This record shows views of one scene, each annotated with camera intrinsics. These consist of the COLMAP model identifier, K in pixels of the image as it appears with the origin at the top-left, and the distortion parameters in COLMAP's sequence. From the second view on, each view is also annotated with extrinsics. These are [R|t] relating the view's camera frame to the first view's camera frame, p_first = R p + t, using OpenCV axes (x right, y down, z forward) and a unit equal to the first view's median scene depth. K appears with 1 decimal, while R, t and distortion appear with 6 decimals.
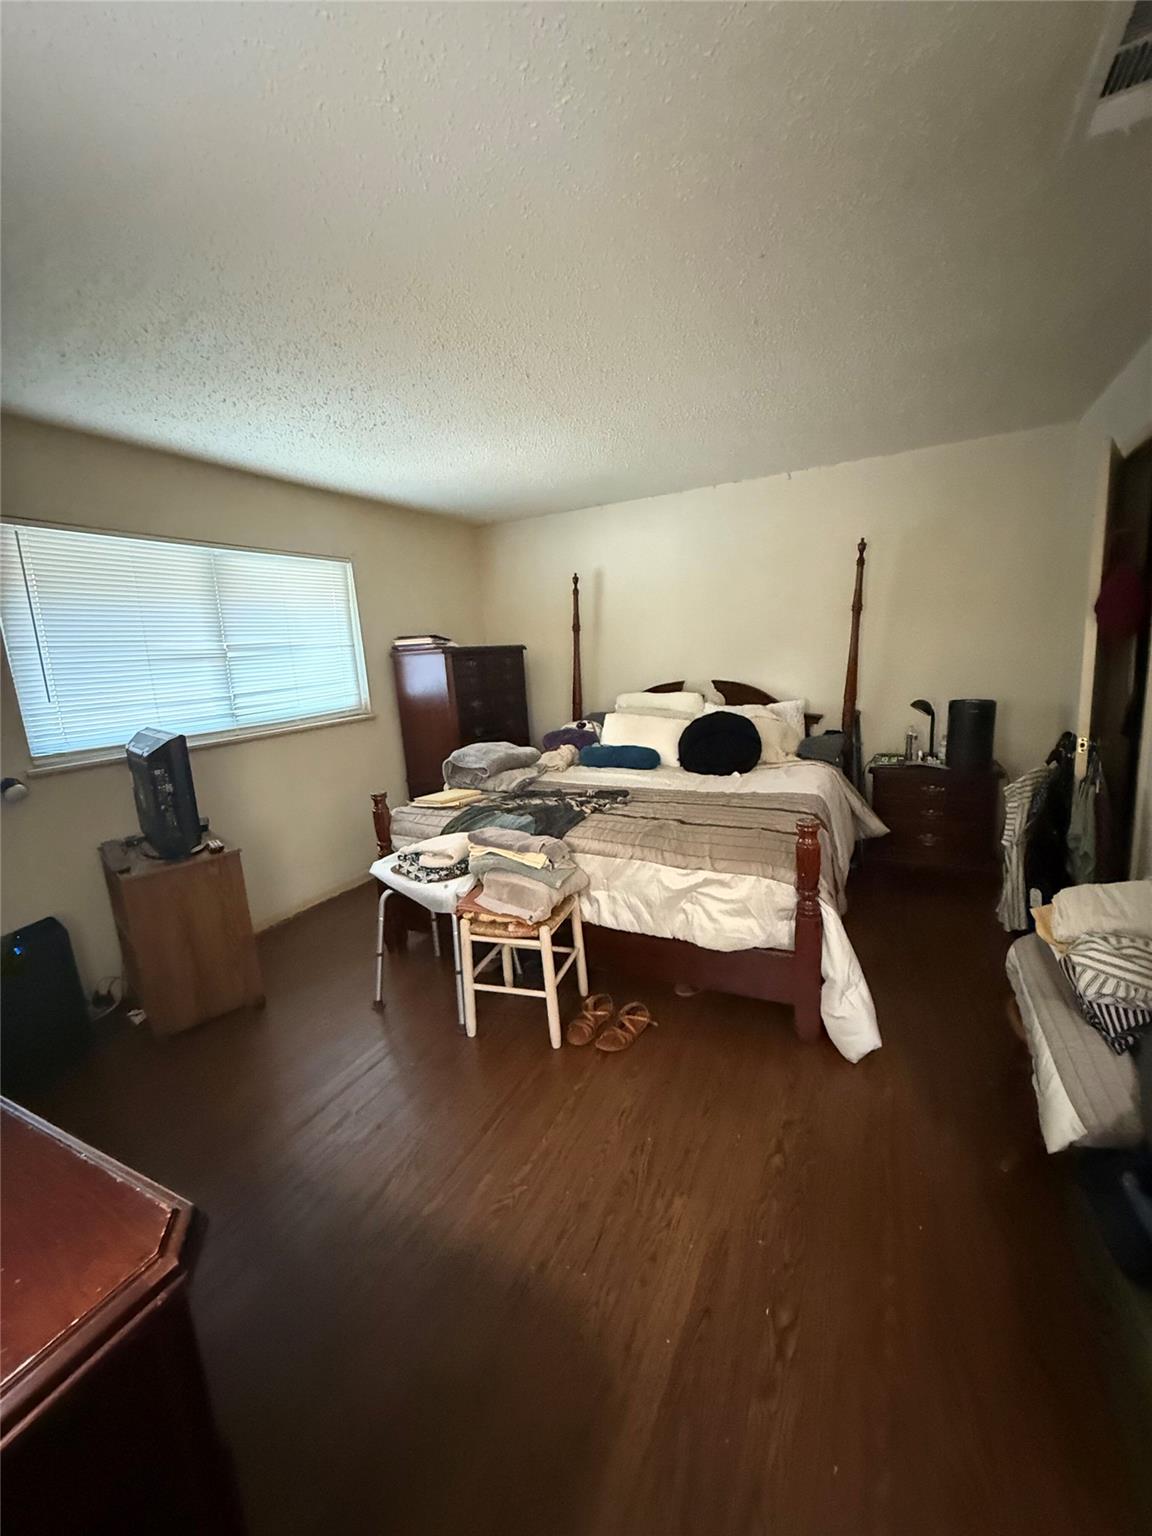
lens RADIAL K [[613.9, 0, 579.9], [0, 613.9, 764.0], [0, 0, 1]] dist [0.000791, -0.000045]
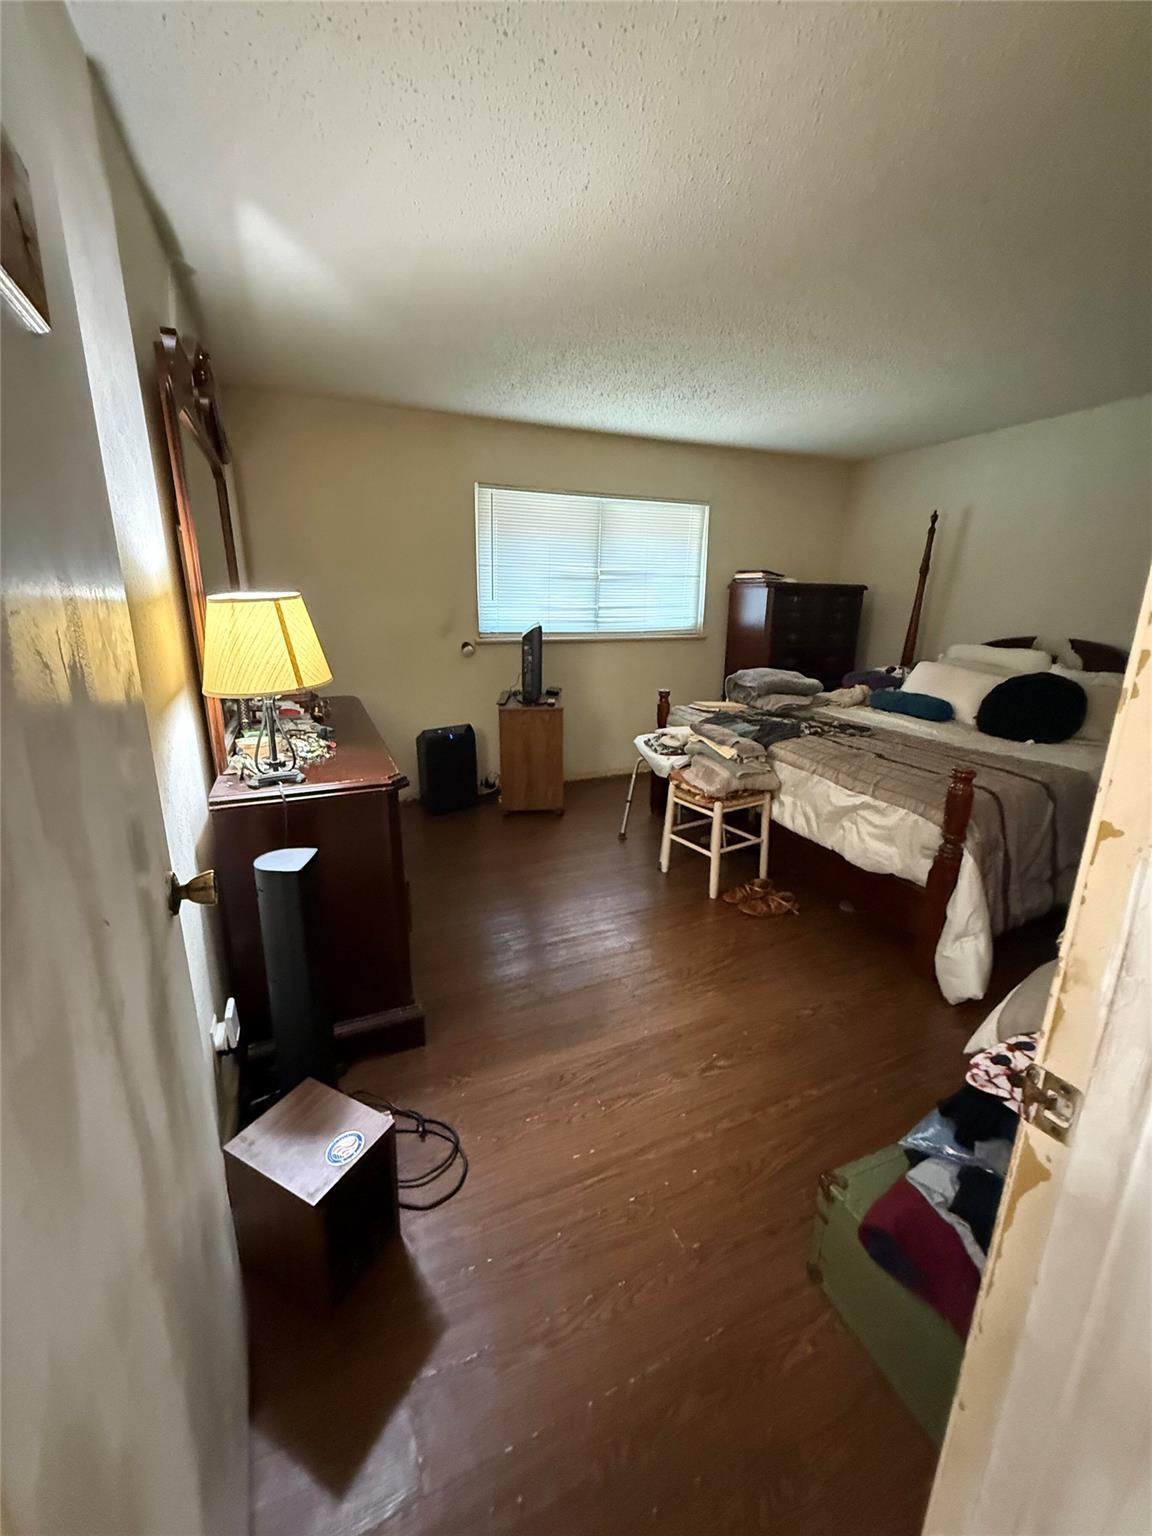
lens RADIAL K [[613.9, 0, 579.9], [0, 613.9, 764.0], [0, 0, 1]] dist [0.000791, -0.000045]
pose [[0.770132, 0.231962, -0.594214, 0.417282], [-0.174587, 0.972618, 0.153404, 0.036619], [0.613527, -0.014399, 0.789542, -0.171014]]
